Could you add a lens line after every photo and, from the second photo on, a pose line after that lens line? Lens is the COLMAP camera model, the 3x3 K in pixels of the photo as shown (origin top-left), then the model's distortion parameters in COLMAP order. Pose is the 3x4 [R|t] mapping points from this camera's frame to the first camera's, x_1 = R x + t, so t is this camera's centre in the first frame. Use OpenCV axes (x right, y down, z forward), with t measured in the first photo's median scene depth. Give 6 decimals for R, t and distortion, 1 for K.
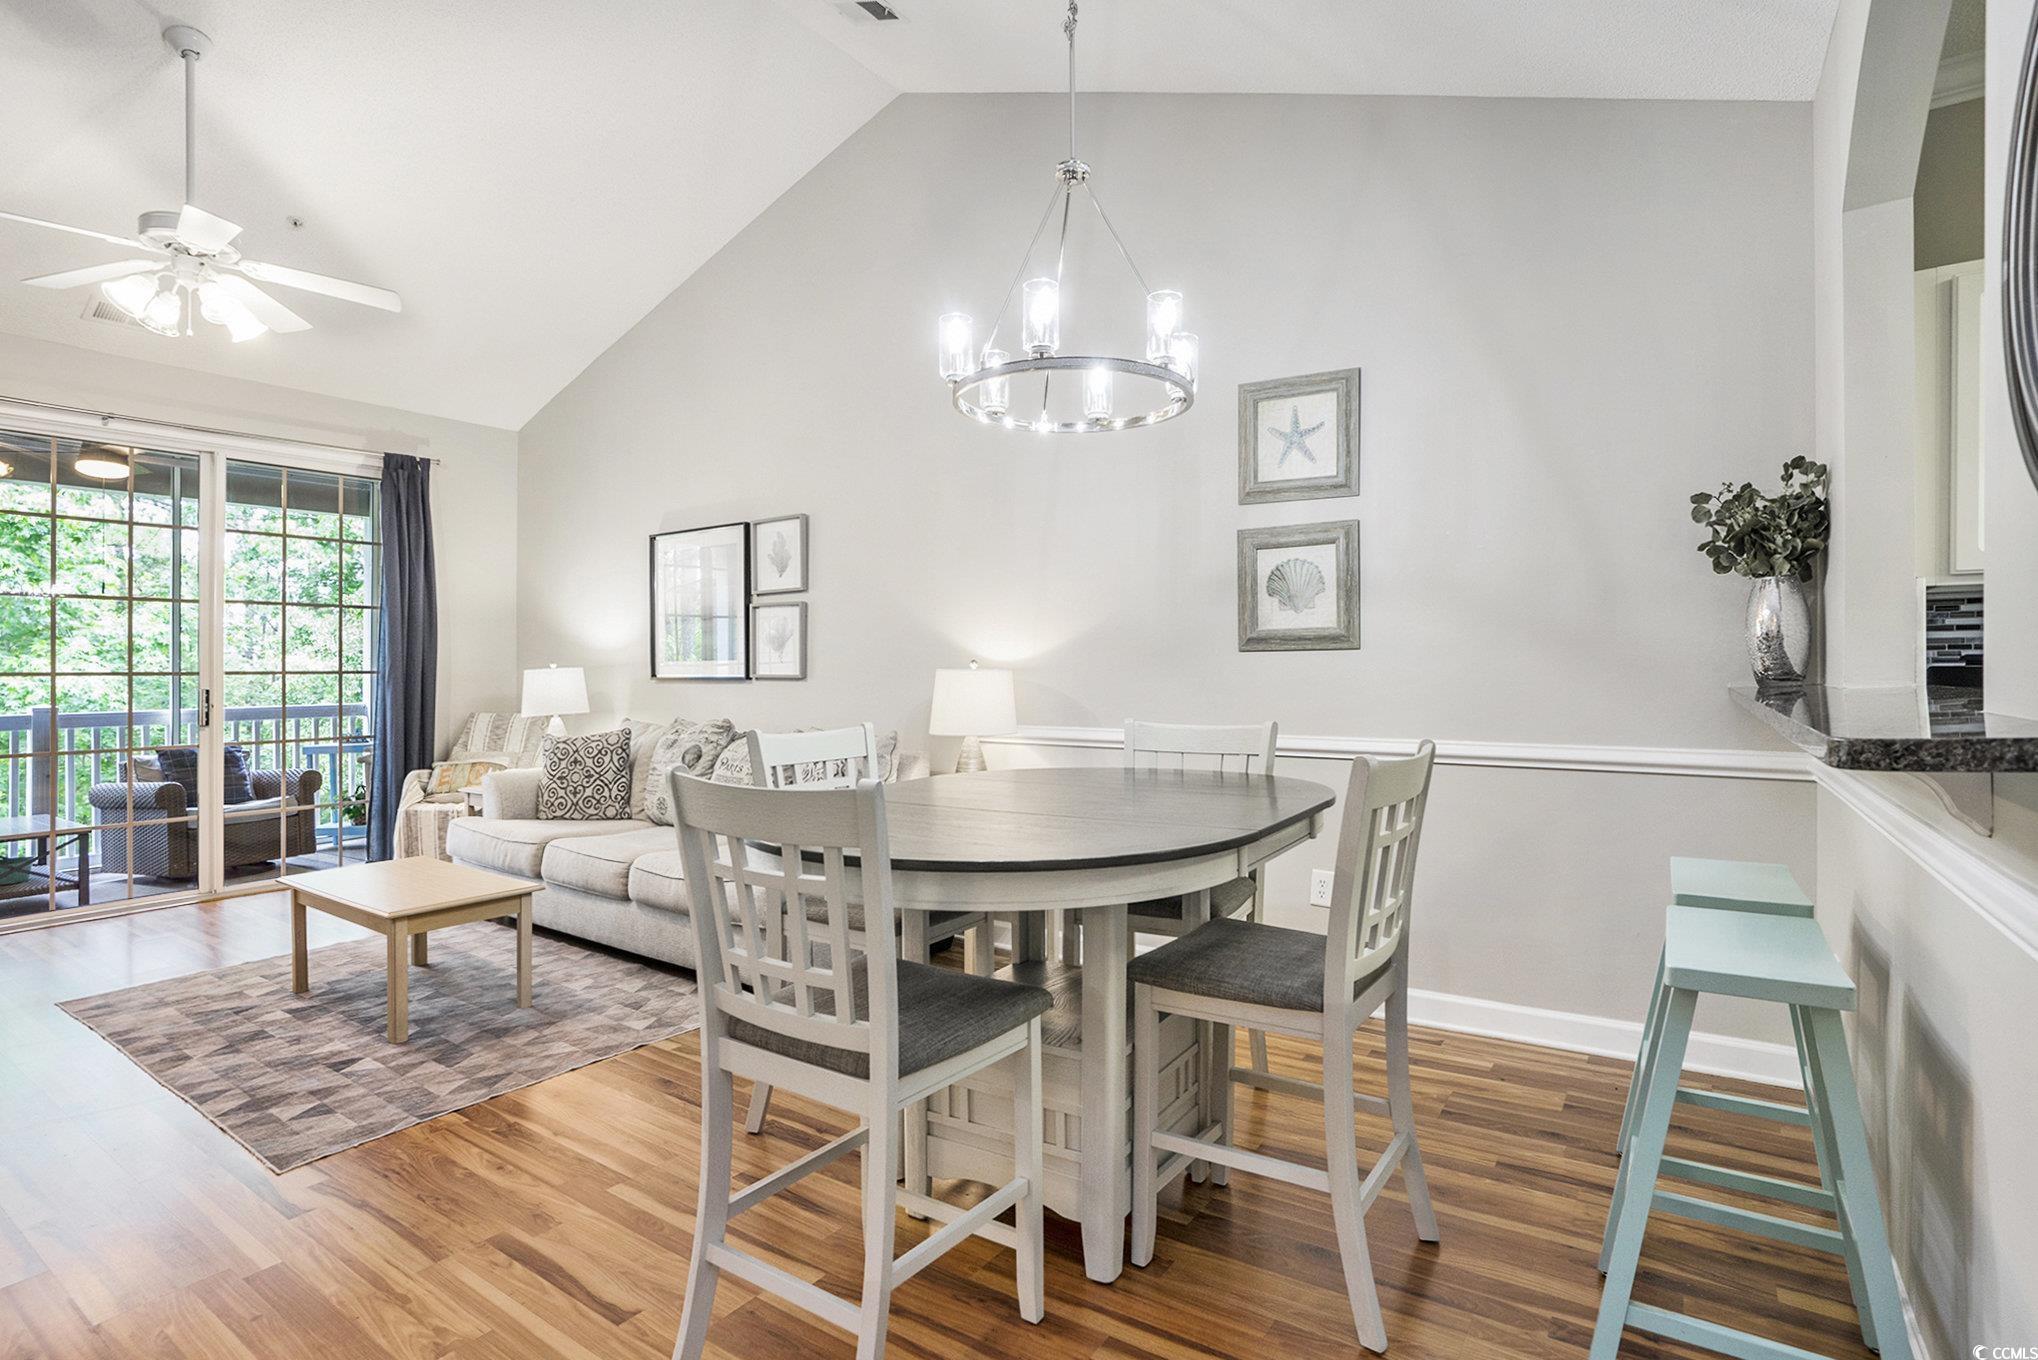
lens RADIAL K [[1027.1, 0, 1025.7], [0, 1027.1, 675.1], [0, 0, 1]] dist [-0.052647, 0.021806]
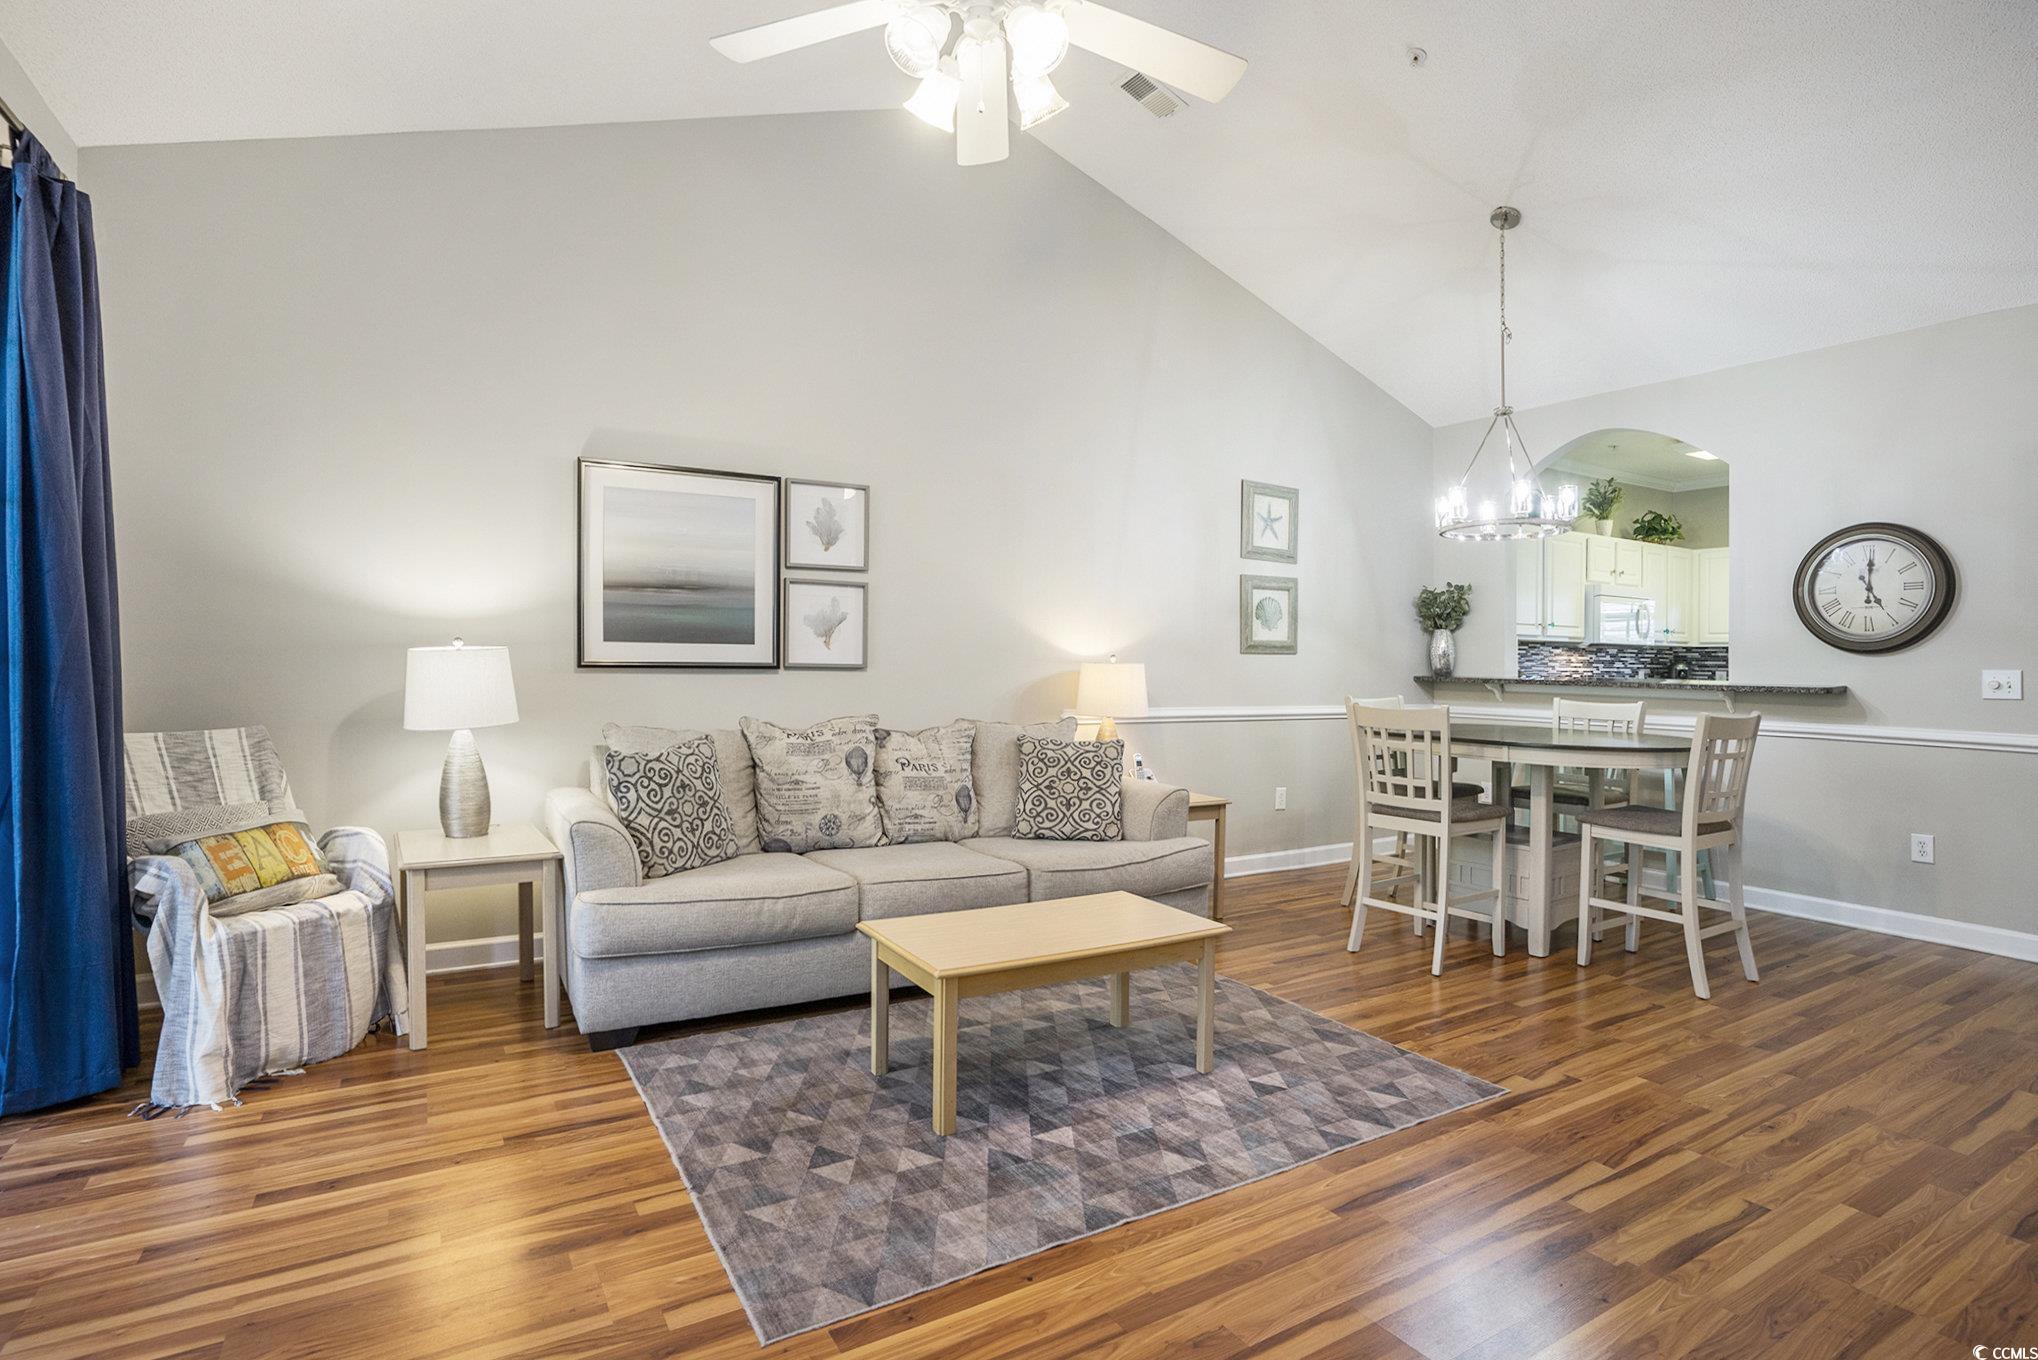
lens RADIAL K [[1027.1, 0, 1025.5], [0, 1027.1, 673.2], [0, 0, 1]] dist [-0.052647, 0.021806]
pose [[0.399997, 0.005475, 0.916500, -1.331667], [-0.004360, 0.999982, -0.004071, 0.014088], [-0.916506, -0.002367, 0.400014, 0.685689]]
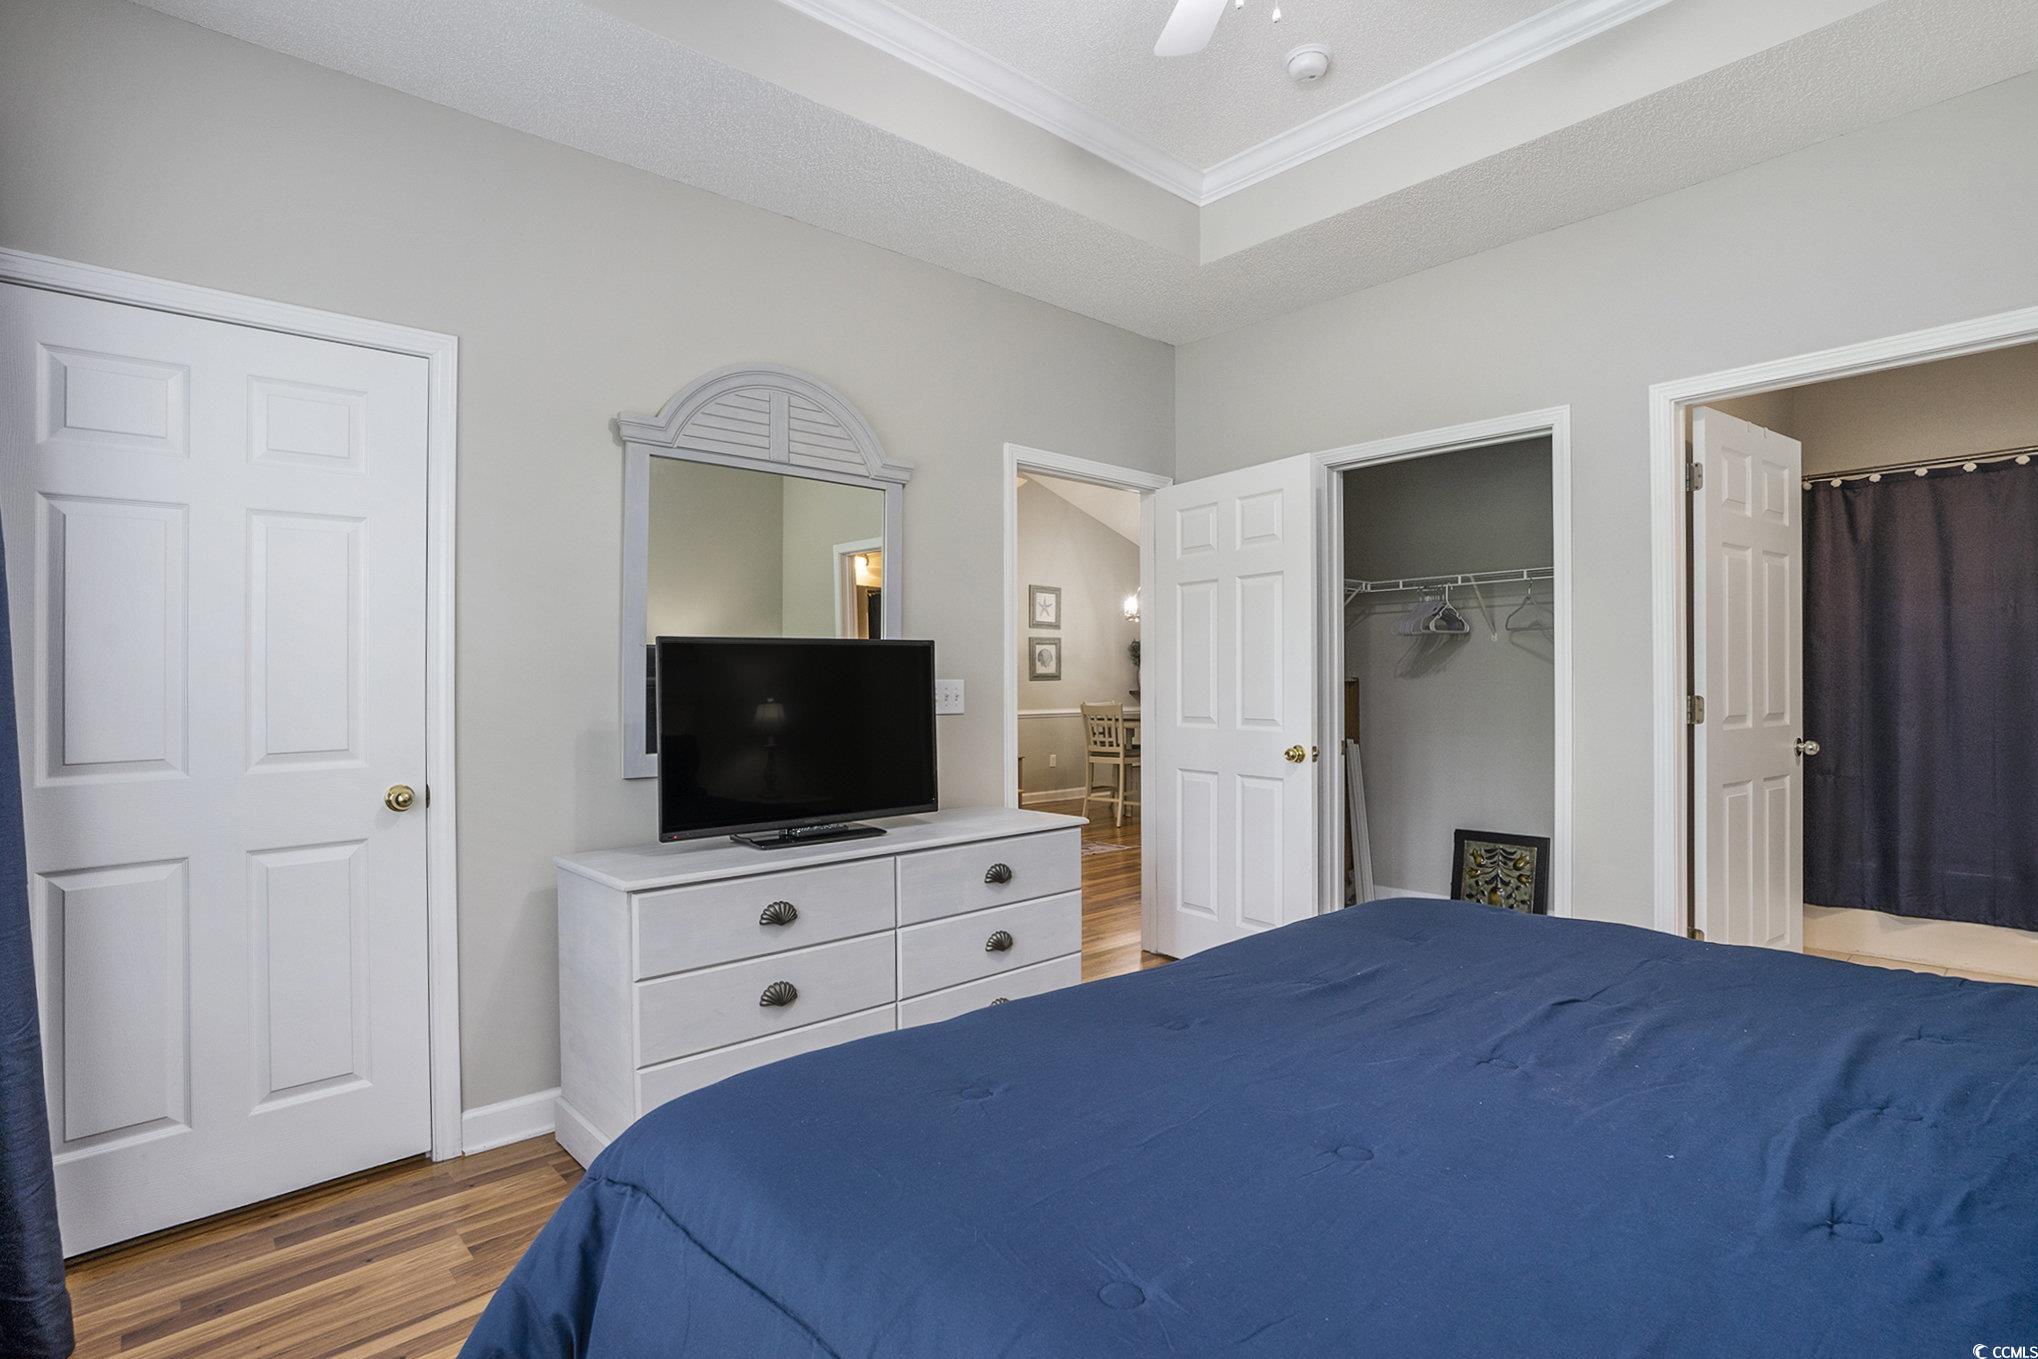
lens RADIAL K [[1027.1, 0, 1040.1], [0, 1027.1, 684.2], [0, 0, 1]] dist [-0.052647, 0.021806]
pose [[0.199077, 0.010107, 0.979932, -2.523894], [0.012991, 0.999832, -0.012951, 0.023898], [-0.979898, 0.015309, 0.198912, 0.422666]]
